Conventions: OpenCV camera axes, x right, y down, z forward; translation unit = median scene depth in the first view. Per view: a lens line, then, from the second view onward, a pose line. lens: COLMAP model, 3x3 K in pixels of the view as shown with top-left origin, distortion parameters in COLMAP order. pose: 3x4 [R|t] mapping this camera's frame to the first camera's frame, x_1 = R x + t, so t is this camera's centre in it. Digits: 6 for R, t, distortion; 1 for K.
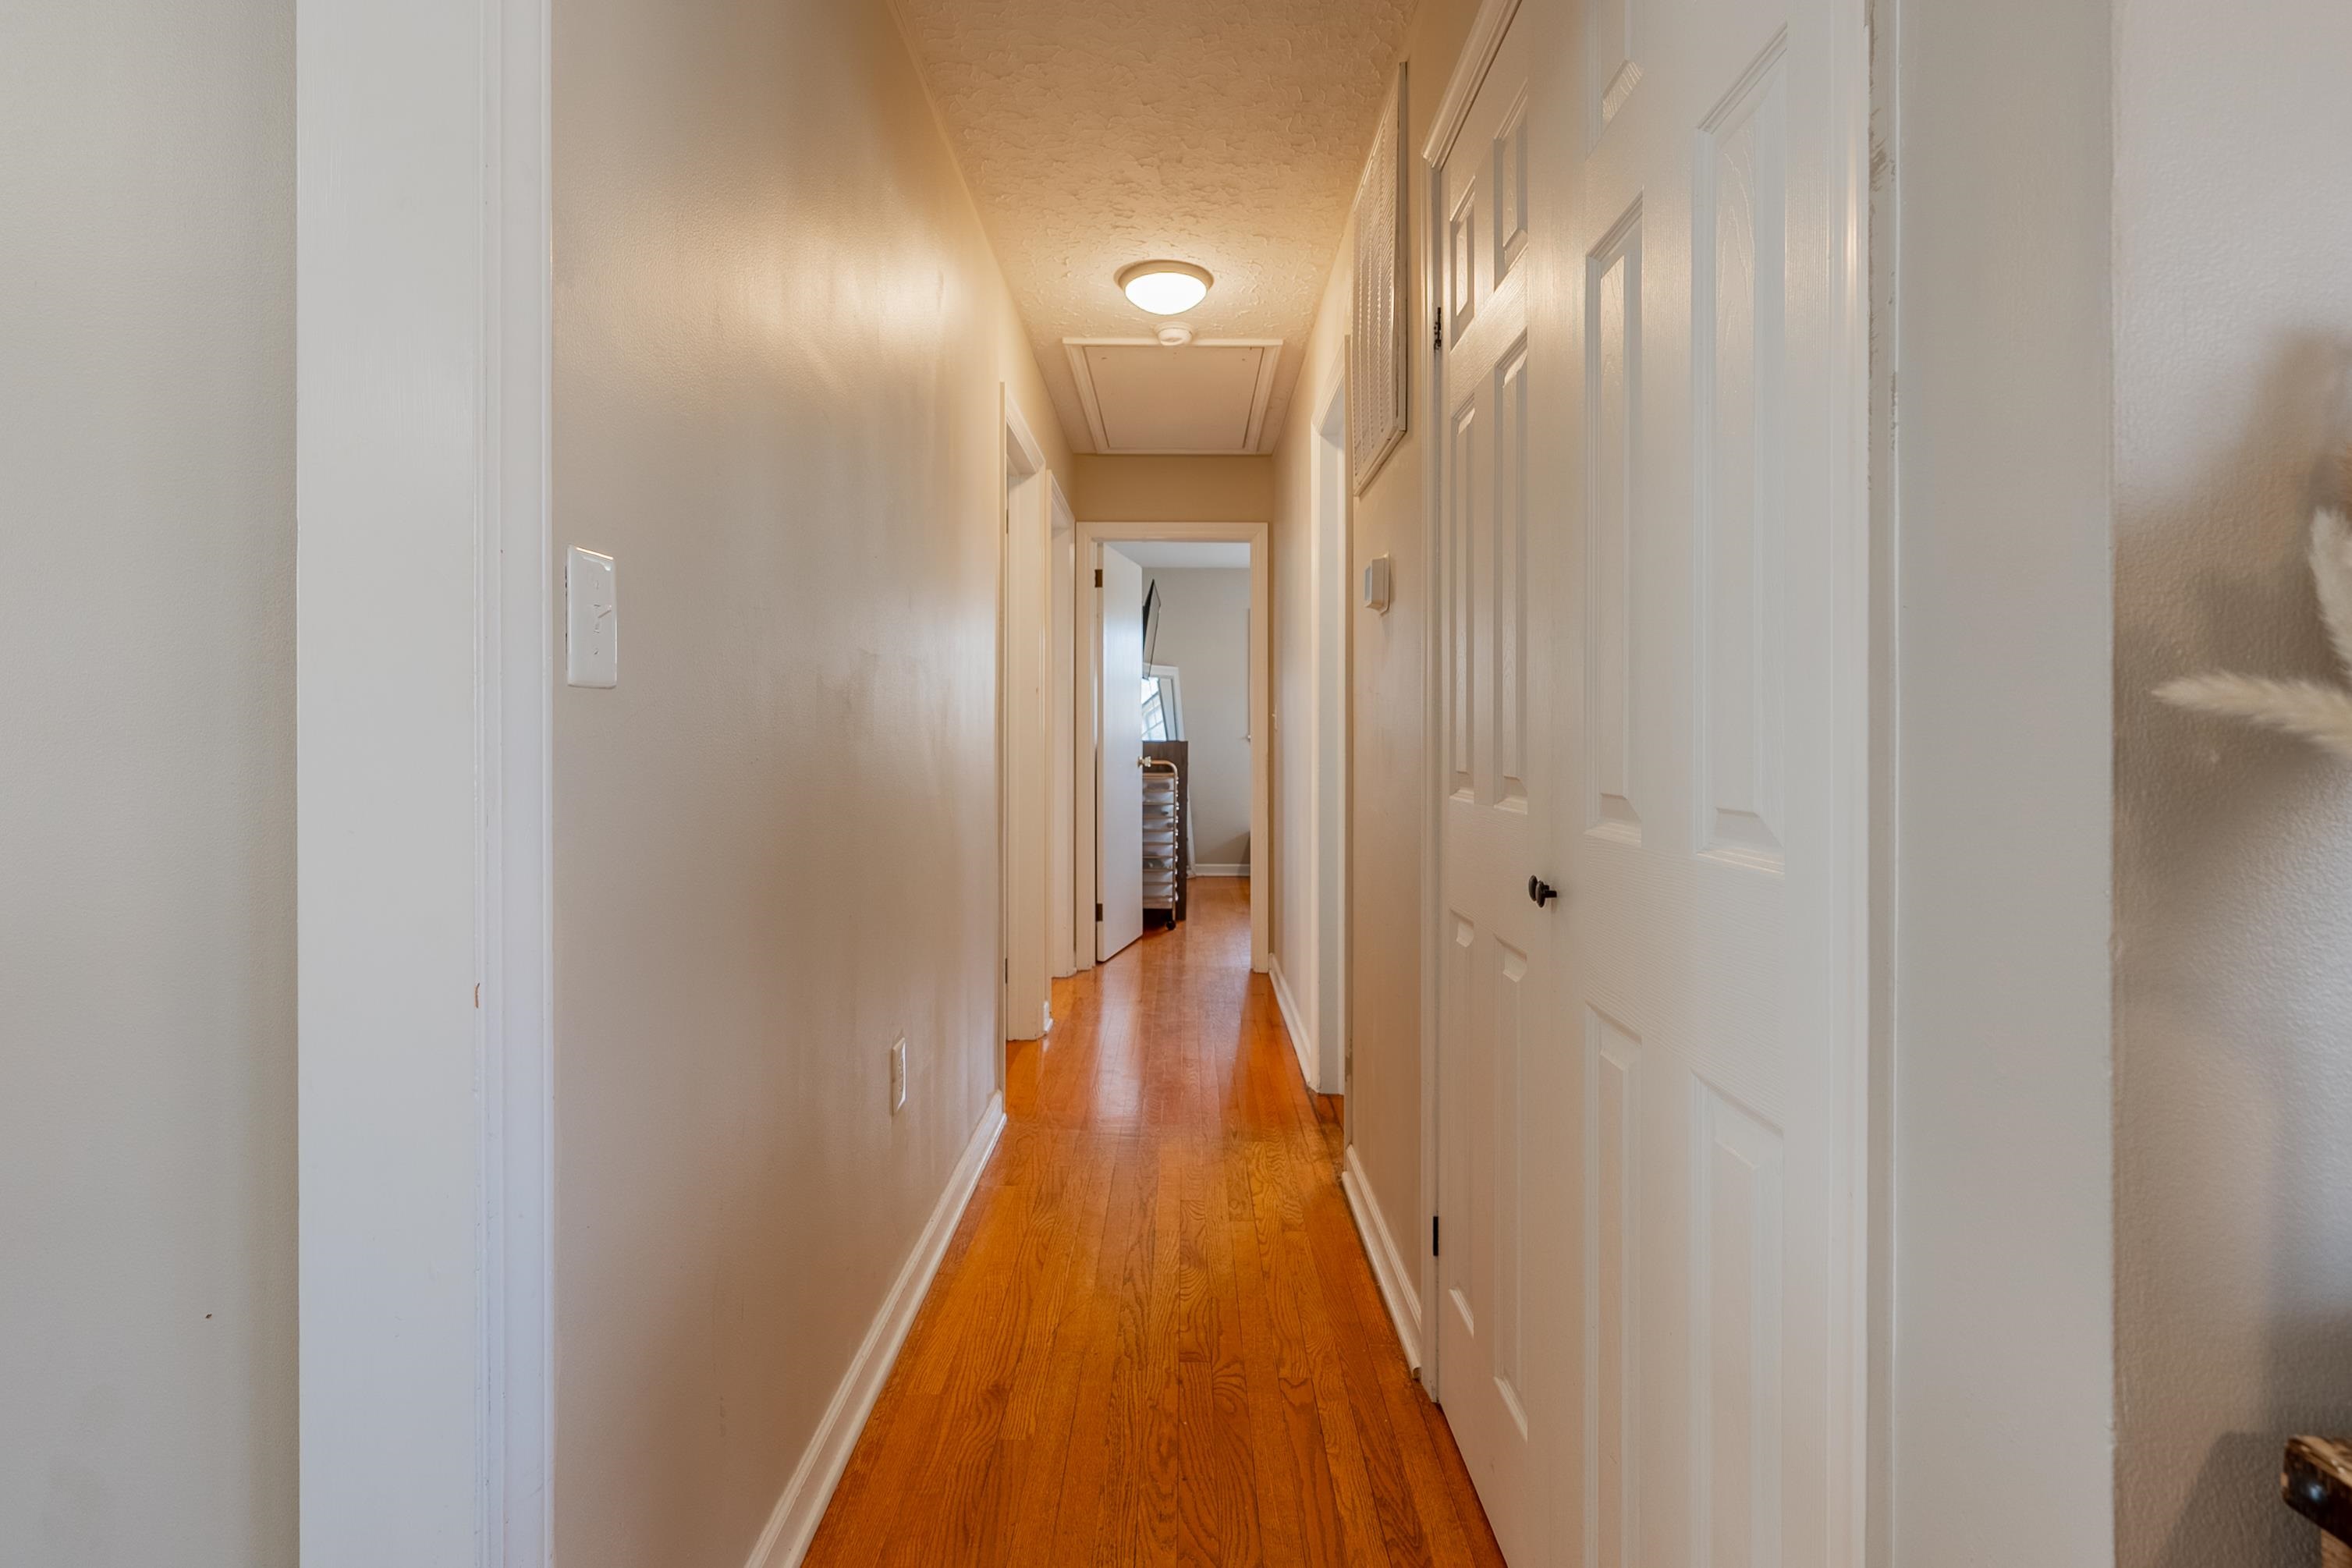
lens RADIAL K [[1082.5, 0, 1176.9], [0, 1082.5, 765.4], [0, 0, 1]] dist [0.000379, 0.000895]
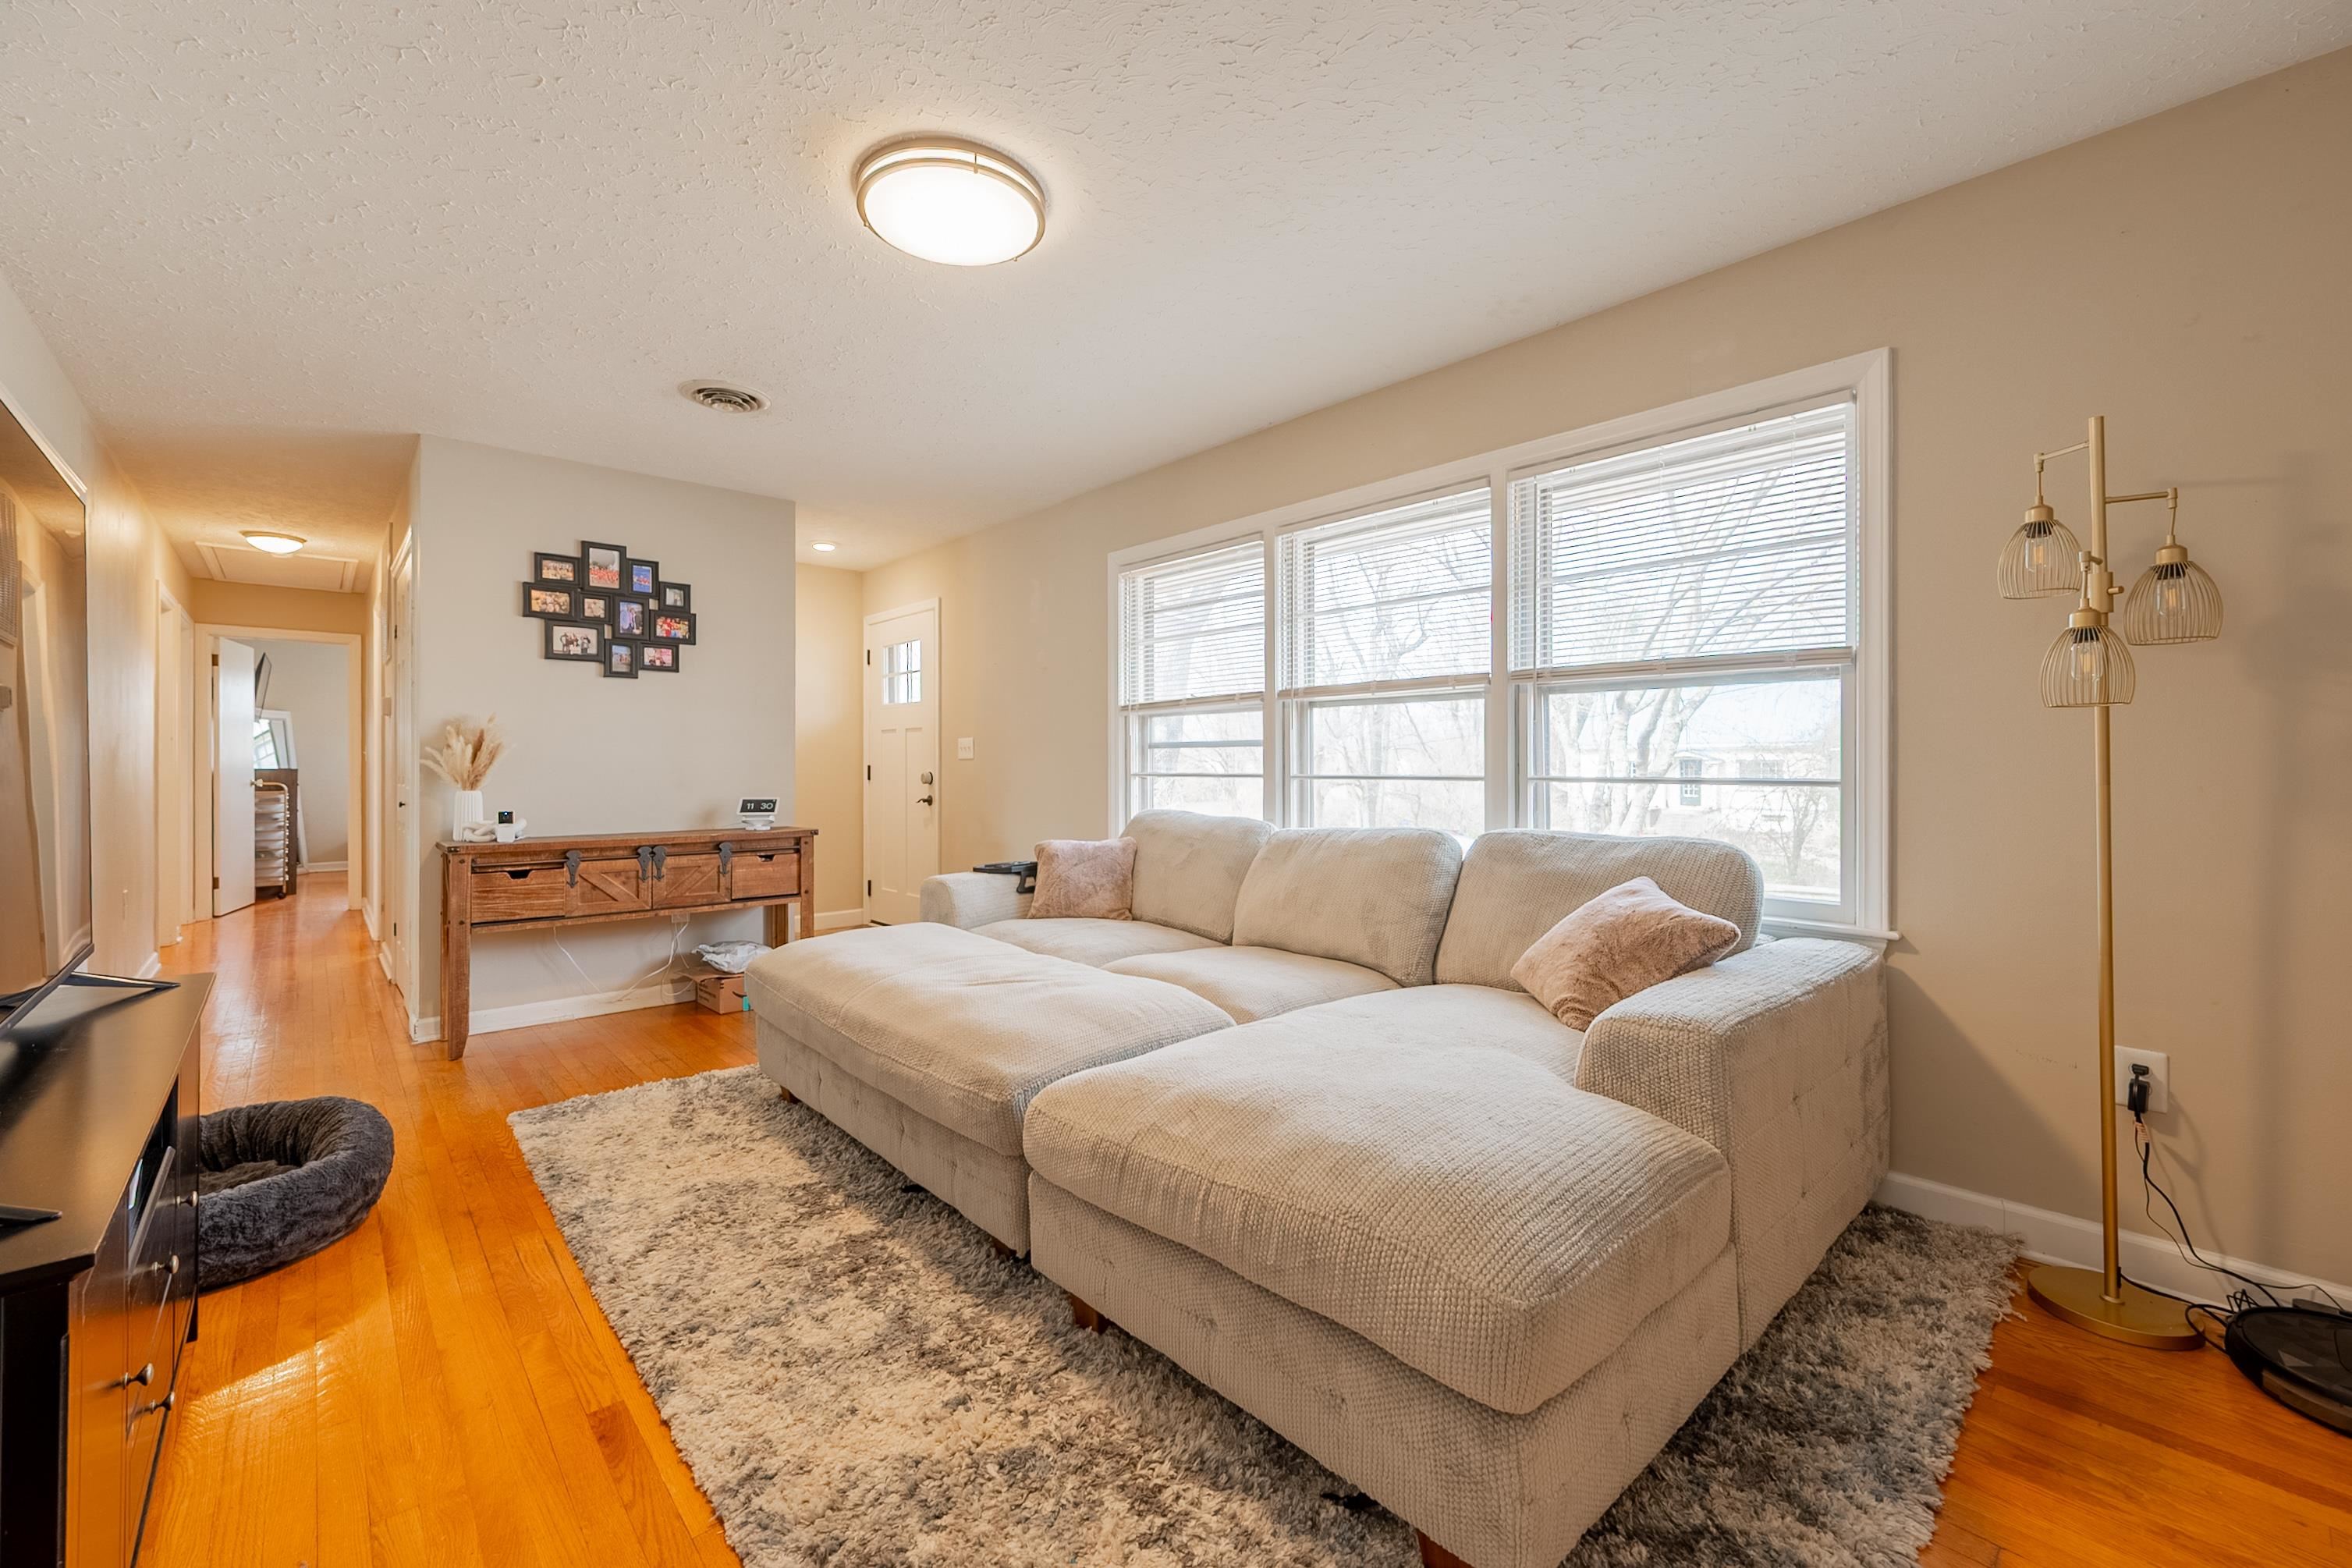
lens RADIAL K [[954.5, 0, 1160.7], [0, 954.5, 768.6], [0, 0, 1]] dist [0.000008, -0.000087]
pose [[0.742385, -0.001029, 0.669973, 0.011928], [0.015315, 0.999764, -0.015435, 0.014992], [-0.669798, 0.021720, 0.742225, -0.726015]]
